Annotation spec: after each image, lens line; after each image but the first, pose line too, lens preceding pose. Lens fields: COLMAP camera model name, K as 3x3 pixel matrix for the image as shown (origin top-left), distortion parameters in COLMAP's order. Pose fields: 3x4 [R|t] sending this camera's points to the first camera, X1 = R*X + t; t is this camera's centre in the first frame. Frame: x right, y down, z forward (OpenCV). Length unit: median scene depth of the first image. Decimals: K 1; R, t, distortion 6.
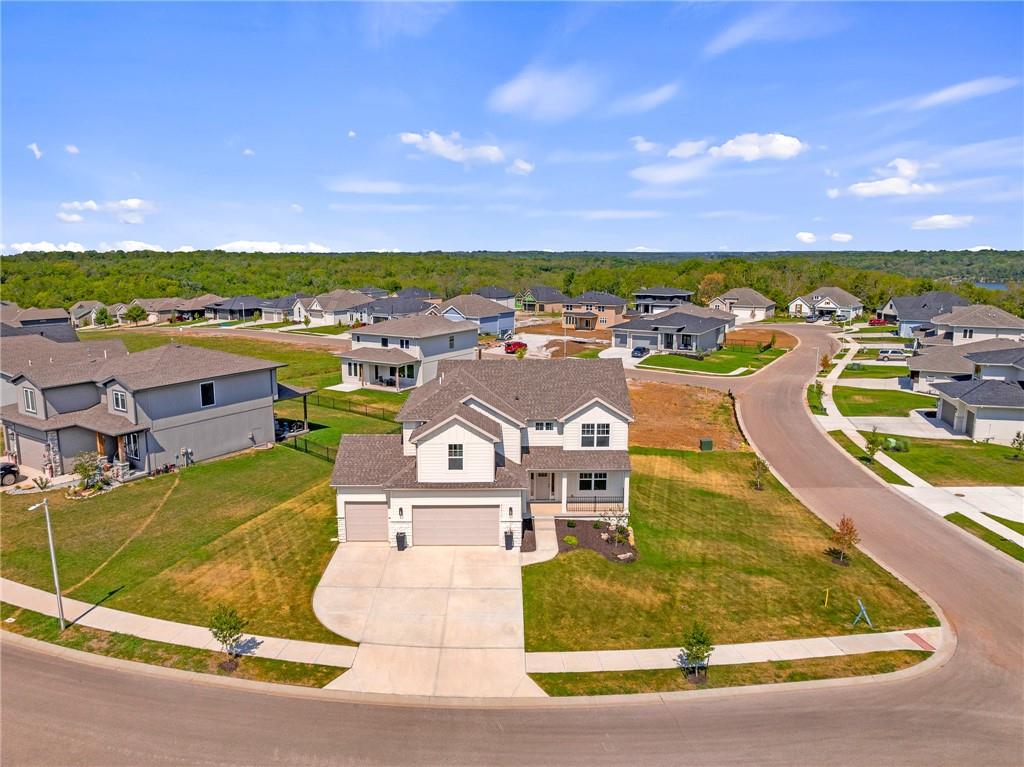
lens RADIAL K [[703.1, 0, 510.9], [0, 703.1, 380.3], [0, 0, 1]] dist [-0.030646, 0.000233]
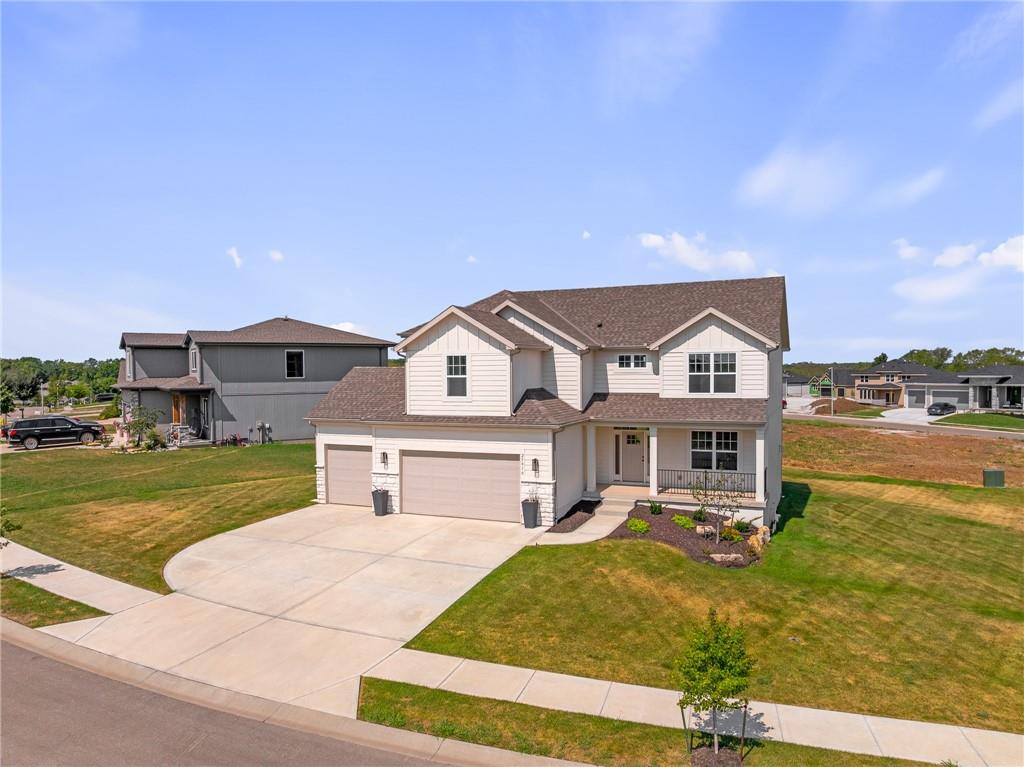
lens RADIAL K [[722.9, 0, 515.5], [0, 722.9, 393.4], [0, 0, 1]] dist [-0.036189, -0.000045]
pose [[0.915392, 0.002586, -0.402555, 0.254027], [-0.058633, 0.990172, -0.126968, 0.217765], [0.398271, 0.139829, 0.906548, 0.432364]]
